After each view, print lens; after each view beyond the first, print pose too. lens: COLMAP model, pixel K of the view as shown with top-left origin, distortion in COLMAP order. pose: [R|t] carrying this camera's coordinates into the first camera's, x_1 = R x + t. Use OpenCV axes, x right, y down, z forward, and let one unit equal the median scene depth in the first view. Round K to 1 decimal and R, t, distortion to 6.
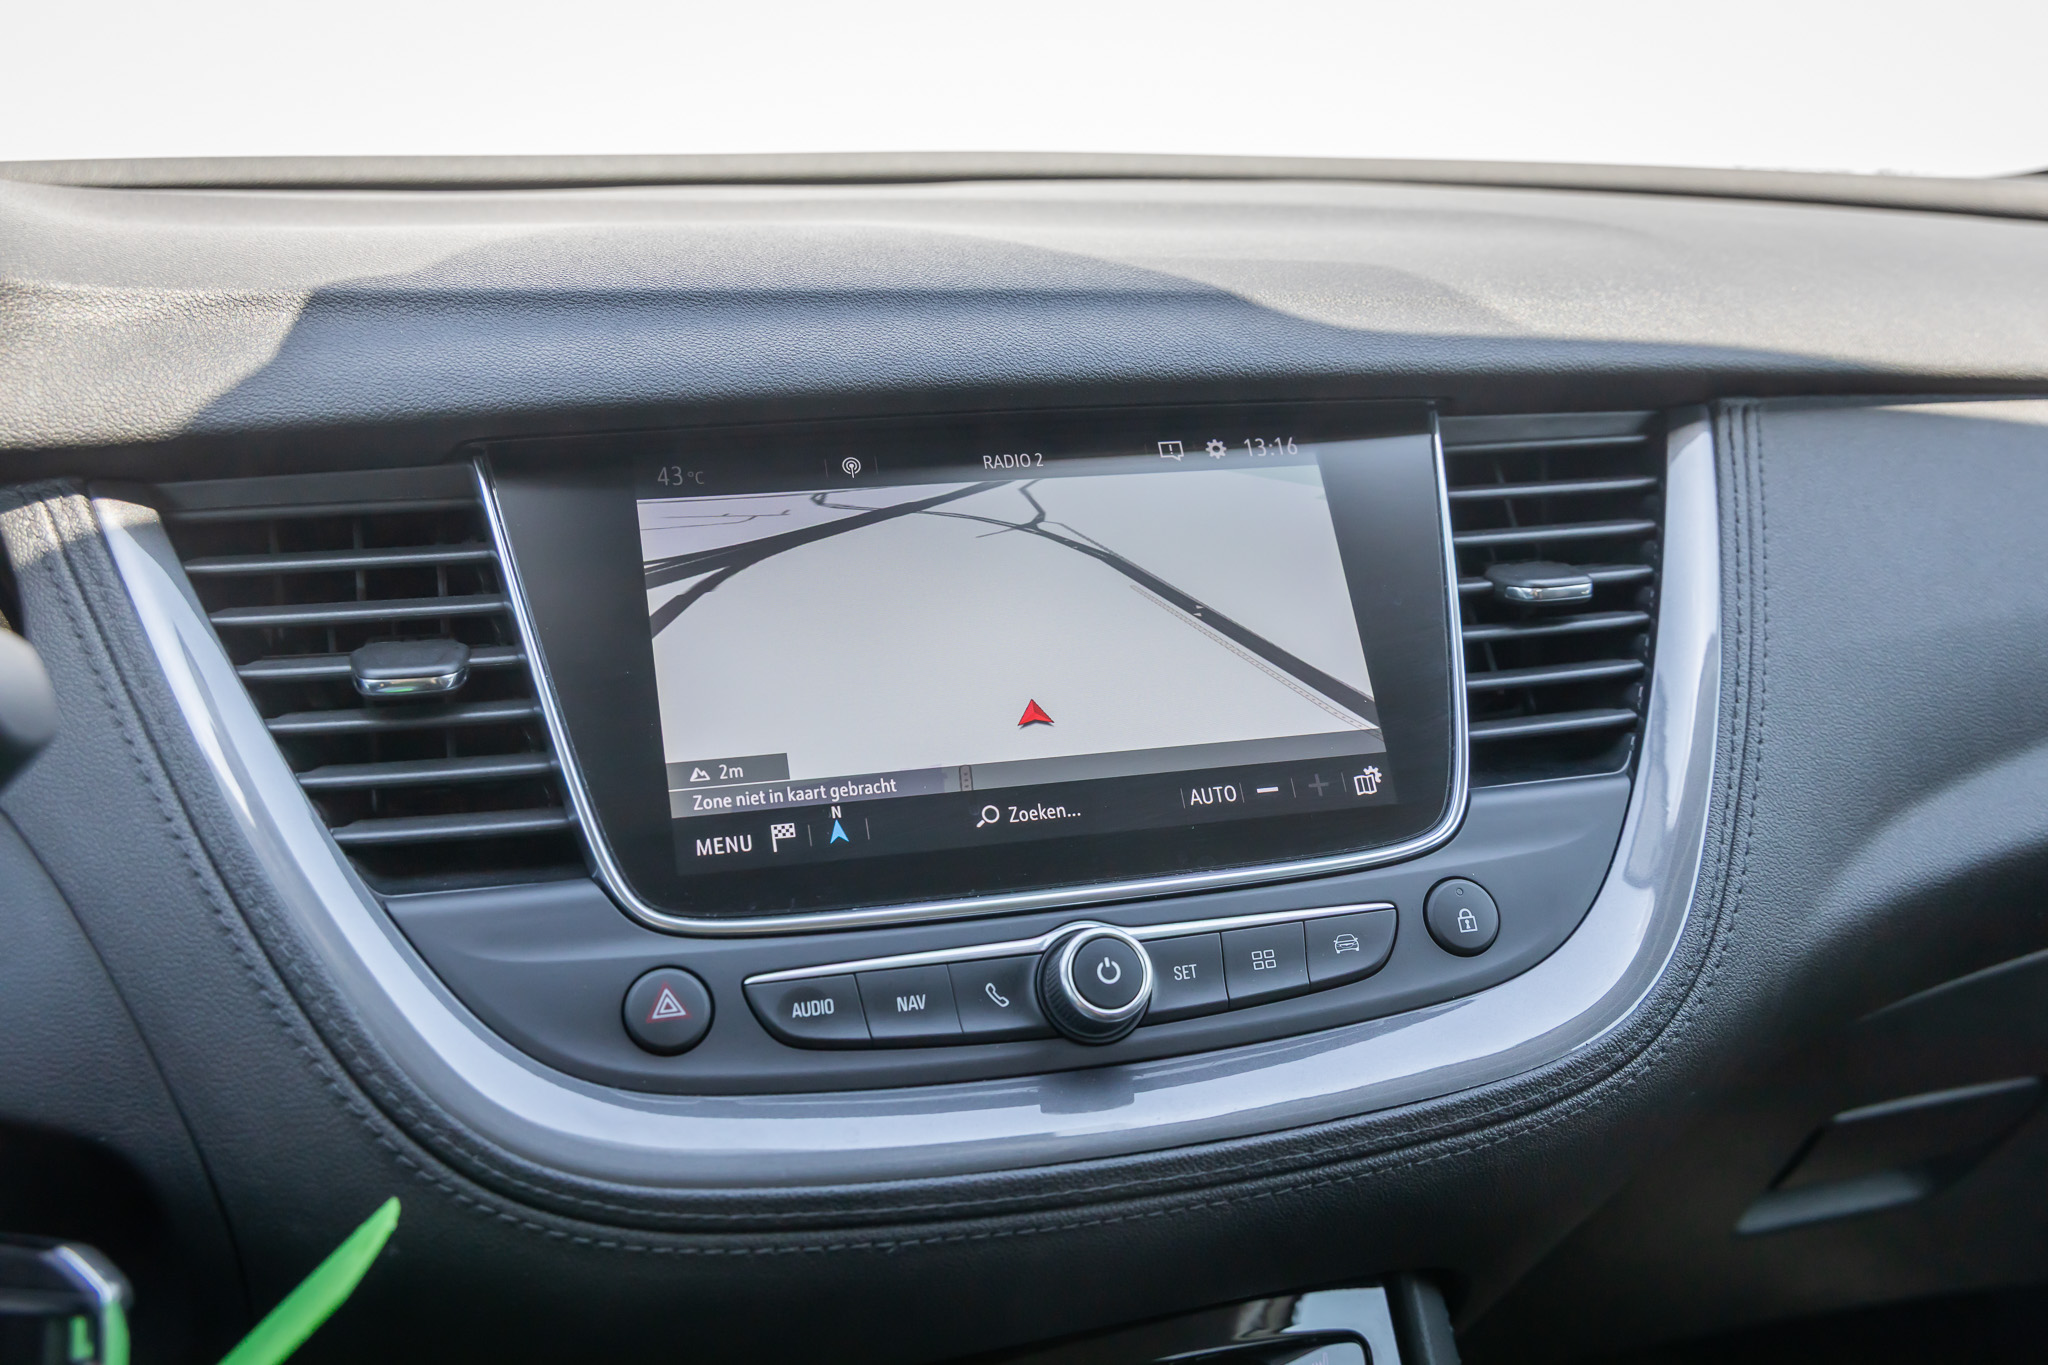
lens RADIAL K [[2051.8, 0, 1033.9], [0, 2051.8, 686.8], [0, 0, 1]] dist [-0.002115, 0.000000]
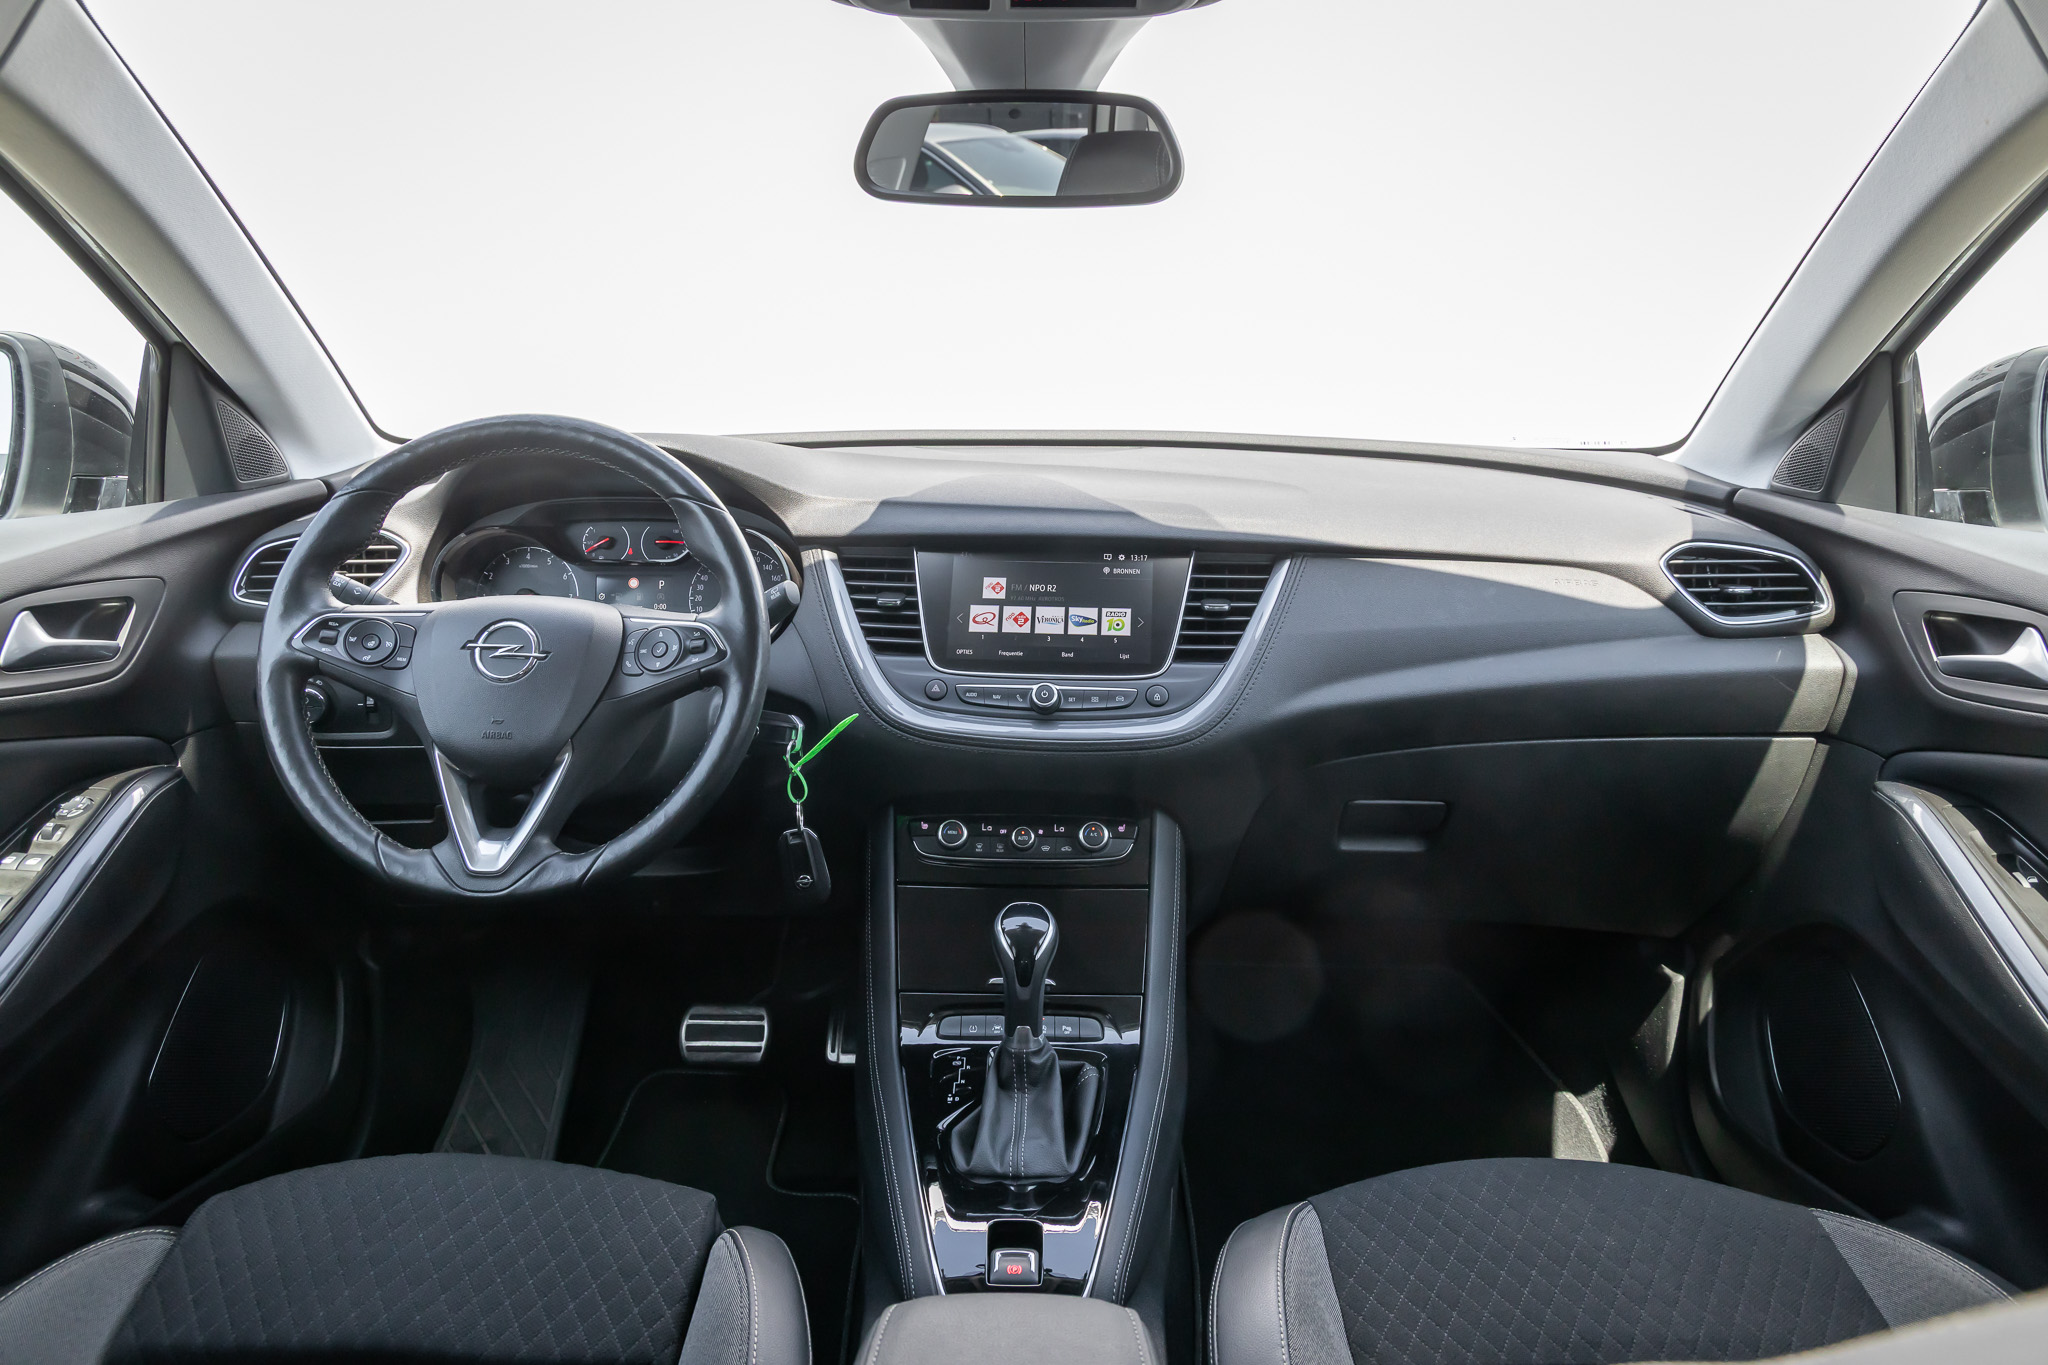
lens RADIAL K [[1379.4, 0, 1043.1], [0, 1379.4, 682.4], [0, 0, 1]] dist [-0.004215, 0.002175]
pose [[0.938982, 0.107041, -0.326887, 0.841747], [-0.100408, 0.994252, 0.037151, 0.021373], [0.328985, -0.002063, 0.944333, -1.381878]]
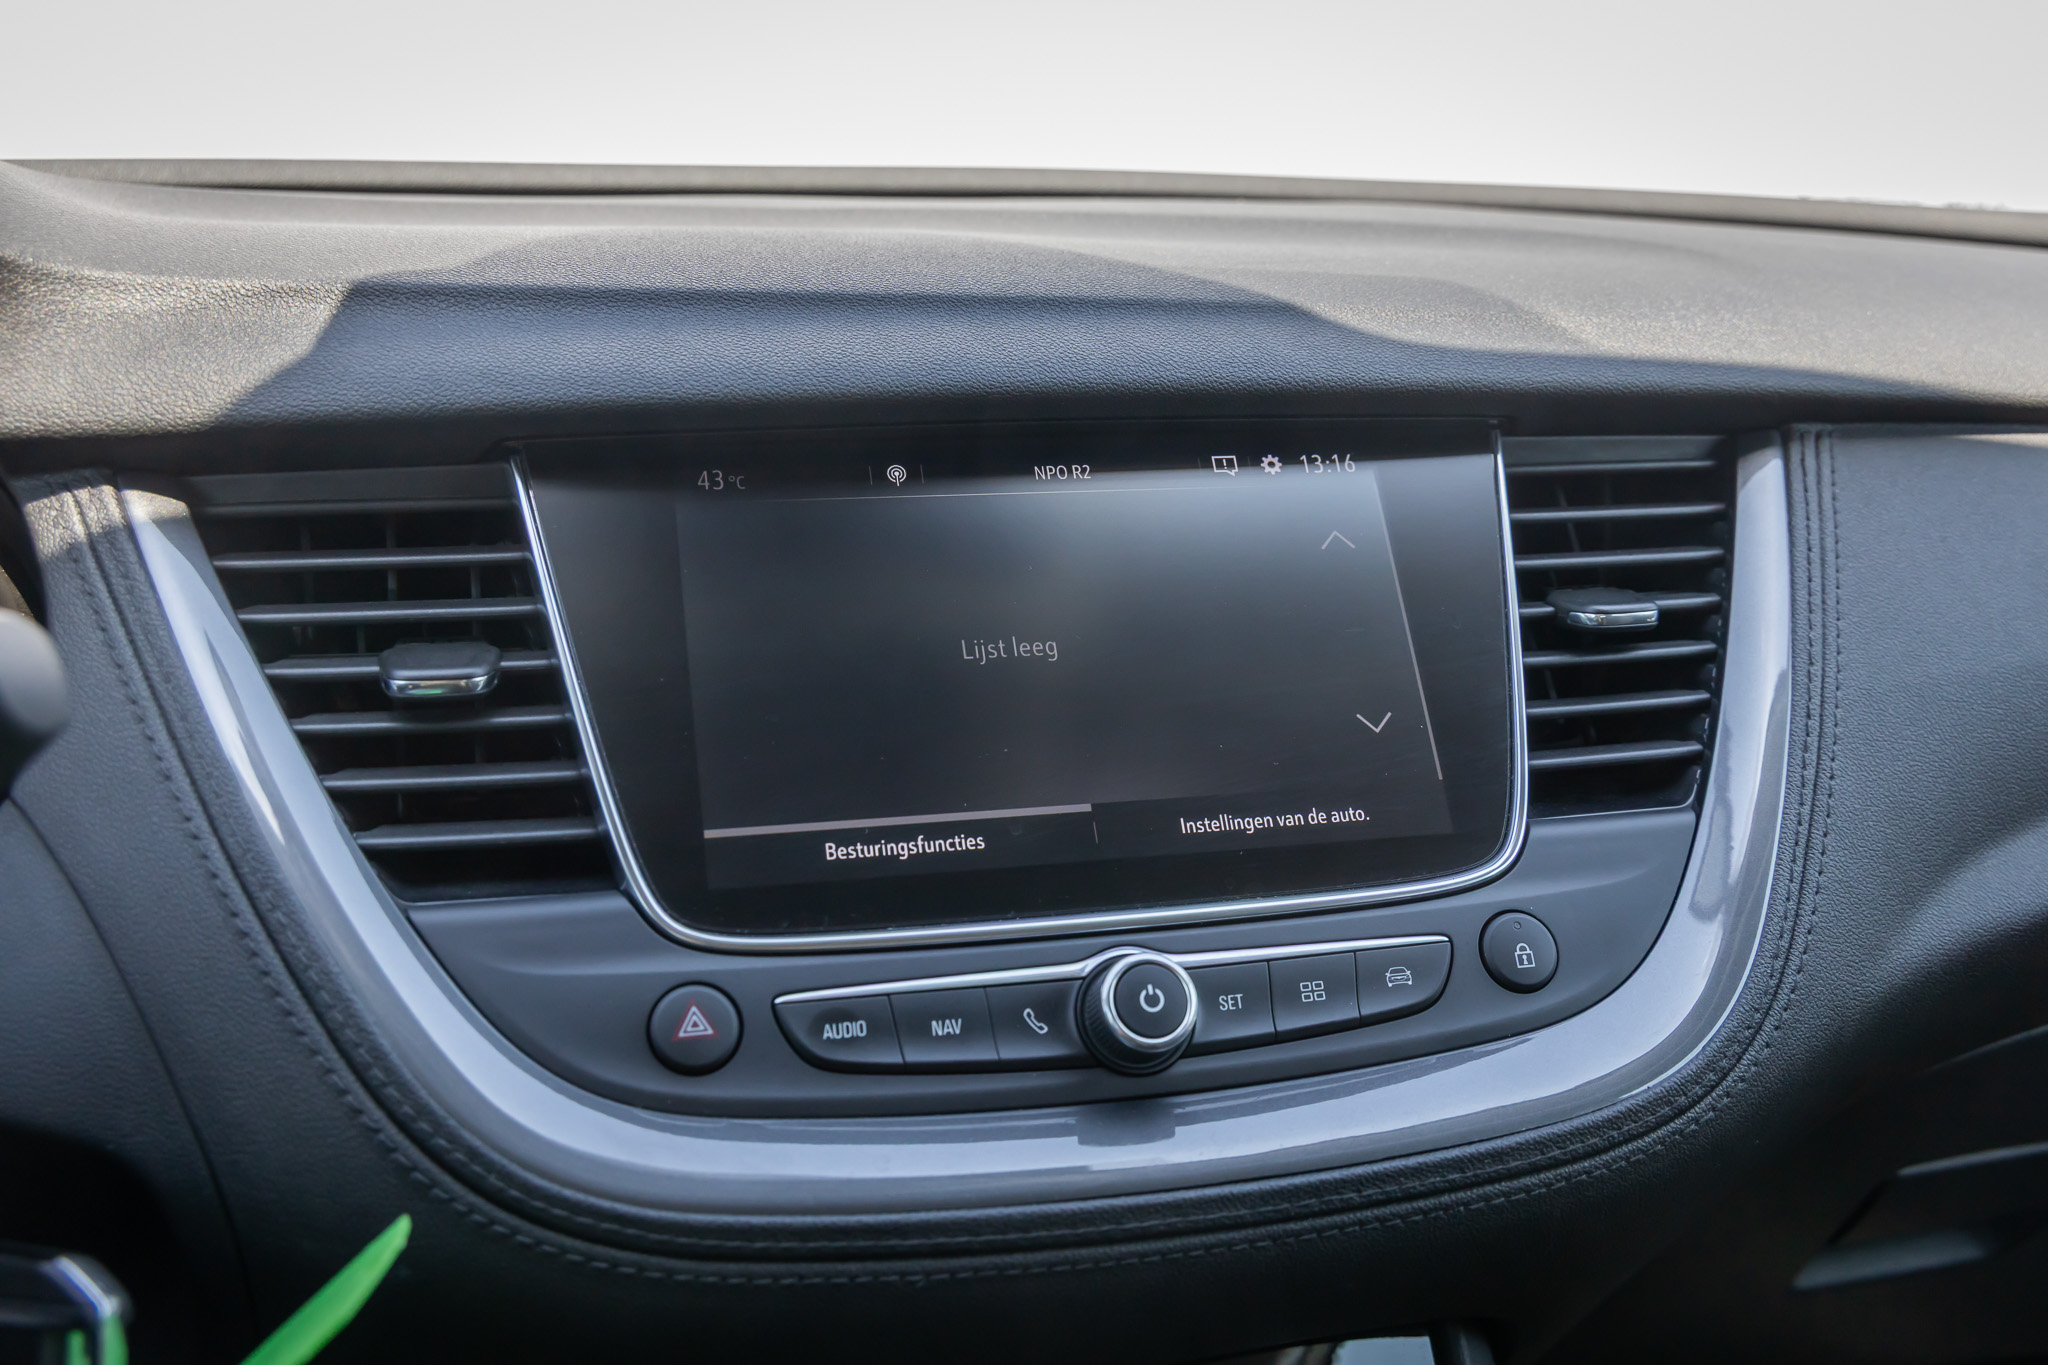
lens RADIAL K [[2051.8, 0, 1032.1], [0, 2051.8, 683.5], [0, 0, 1]] dist [-0.002115, 0.000000]
pose [[0.999593, 0.020479, -0.019874, -0.003527], [-0.020848, 0.999610, -0.018569, 0.009367], [0.019486, 0.018976, 0.999630, 0.032221]]
